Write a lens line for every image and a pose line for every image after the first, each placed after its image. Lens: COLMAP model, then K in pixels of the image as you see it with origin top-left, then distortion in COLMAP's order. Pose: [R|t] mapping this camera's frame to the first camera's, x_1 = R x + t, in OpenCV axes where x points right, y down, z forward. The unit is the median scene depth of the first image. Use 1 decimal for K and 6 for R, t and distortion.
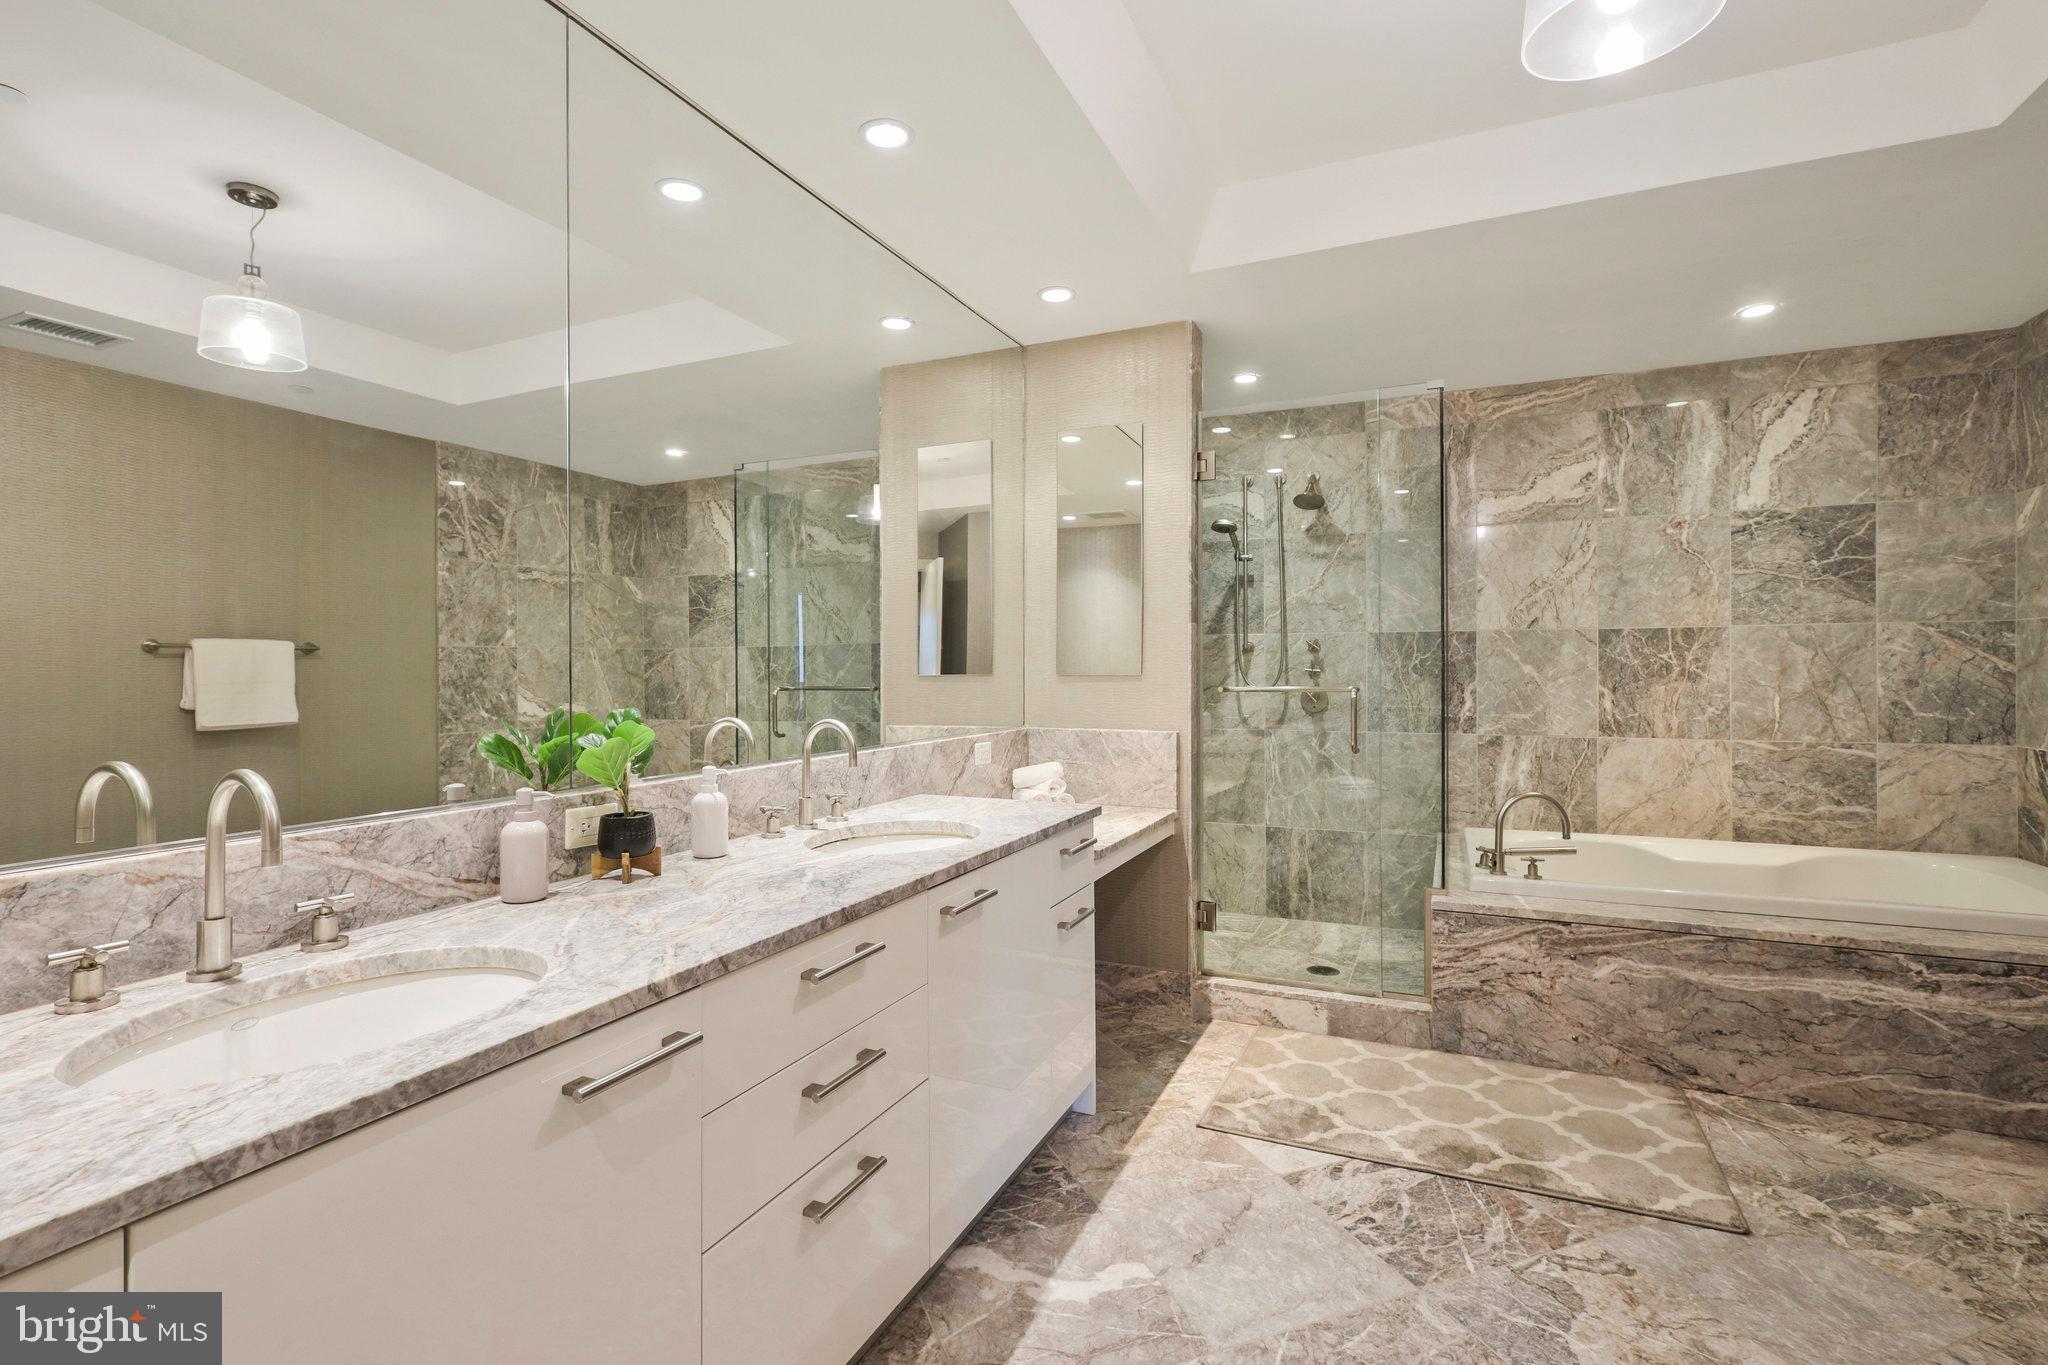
lens RADIAL K [[960.1, 0, 1019.1], [0, 960.1, 671.4], [0, 0, 1]] dist [0.000106, 0.000994]
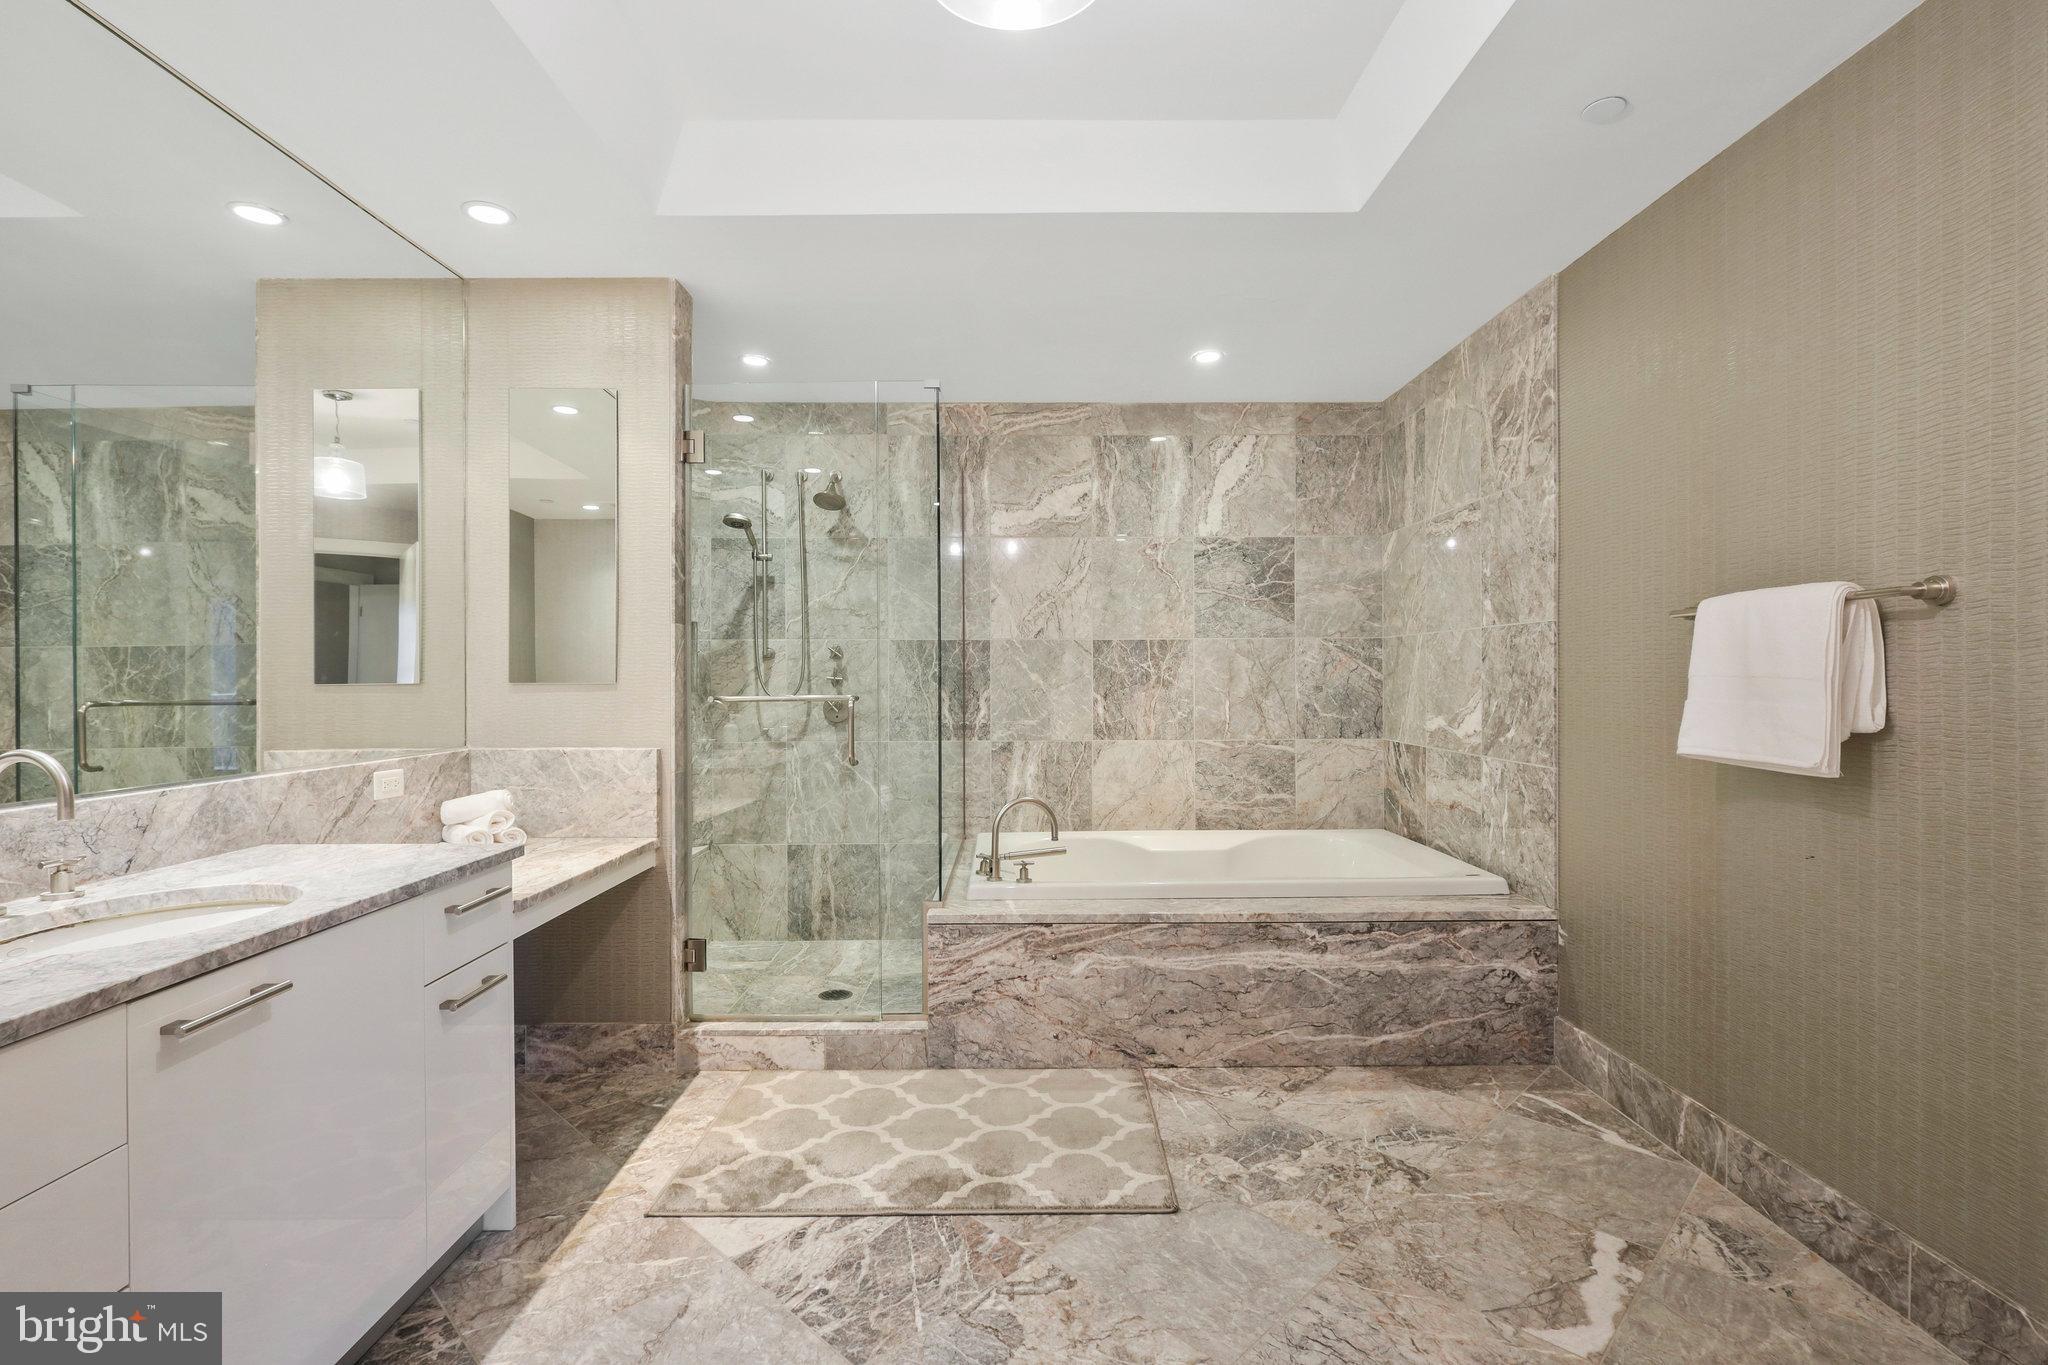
lens RADIAL K [[959.5, 0, 1024.0], [0, 959.5, 682.5], [0, 0, 1]] dist [-0.006047, 0.006724]
pose [[0.908524, -0.001808, 0.417828, 0.113985], [0.001318, 0.999998, 0.001463, 0.002602], [-0.417830, -0.000778, 0.908525, 0.078546]]
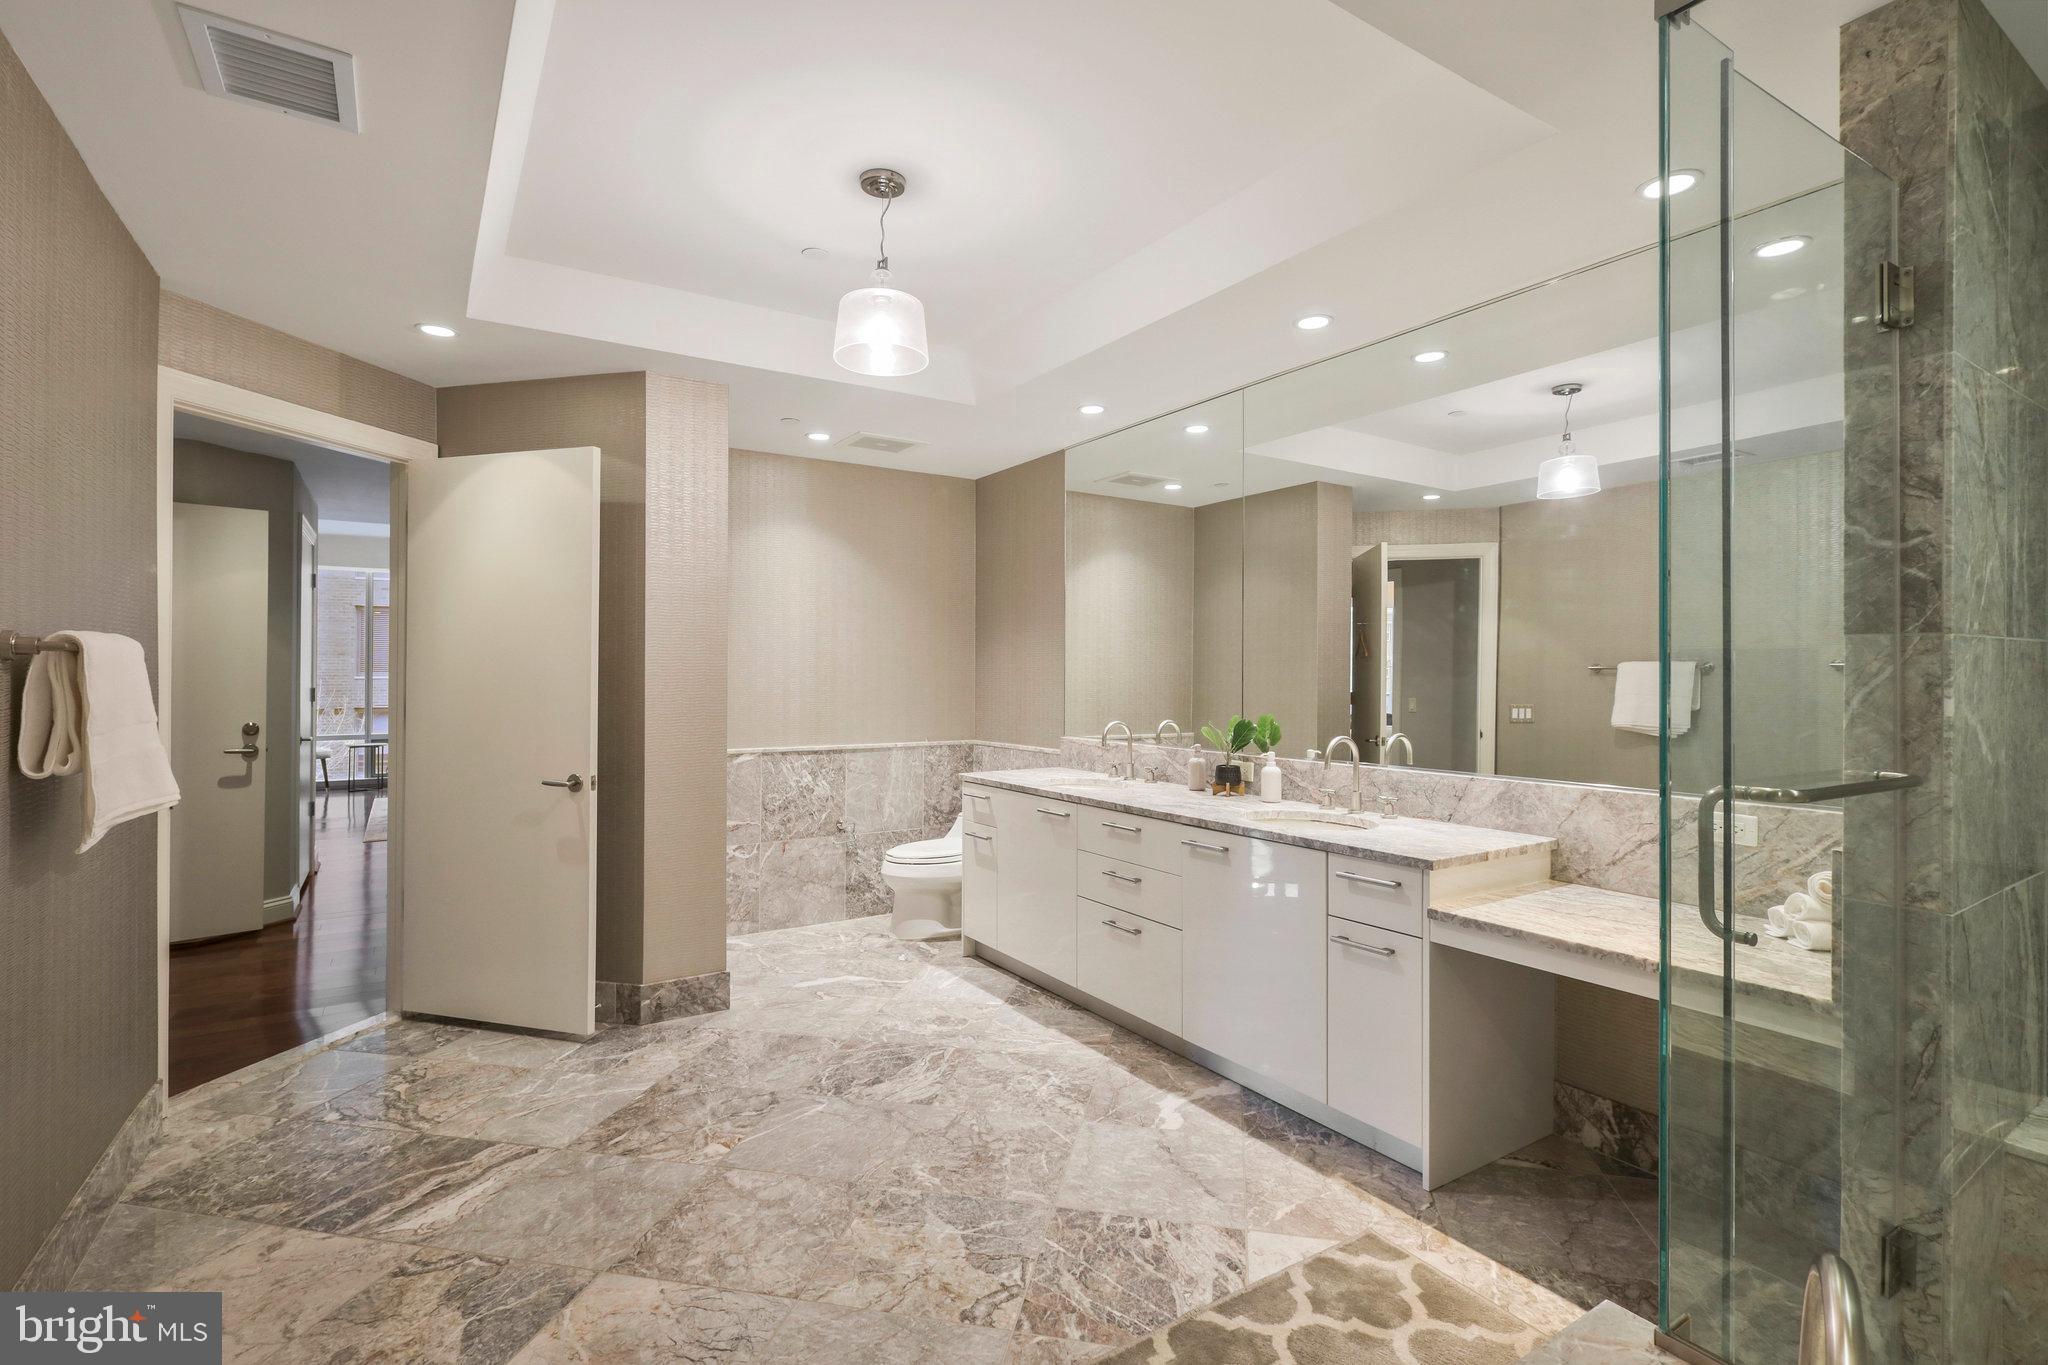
lens RADIAL K [[958.0, 0, 1026.5], [0, 958.0, 689.6], [0, 0, 1]] dist [0.001348, 0.000567]
pose [[-0.542871, 0.014105, -0.839698, 0.908197], [-0.001714, 0.999838, 0.017903, -0.031649], [0.839815, 0.011158, -0.542759, 1.008701]]
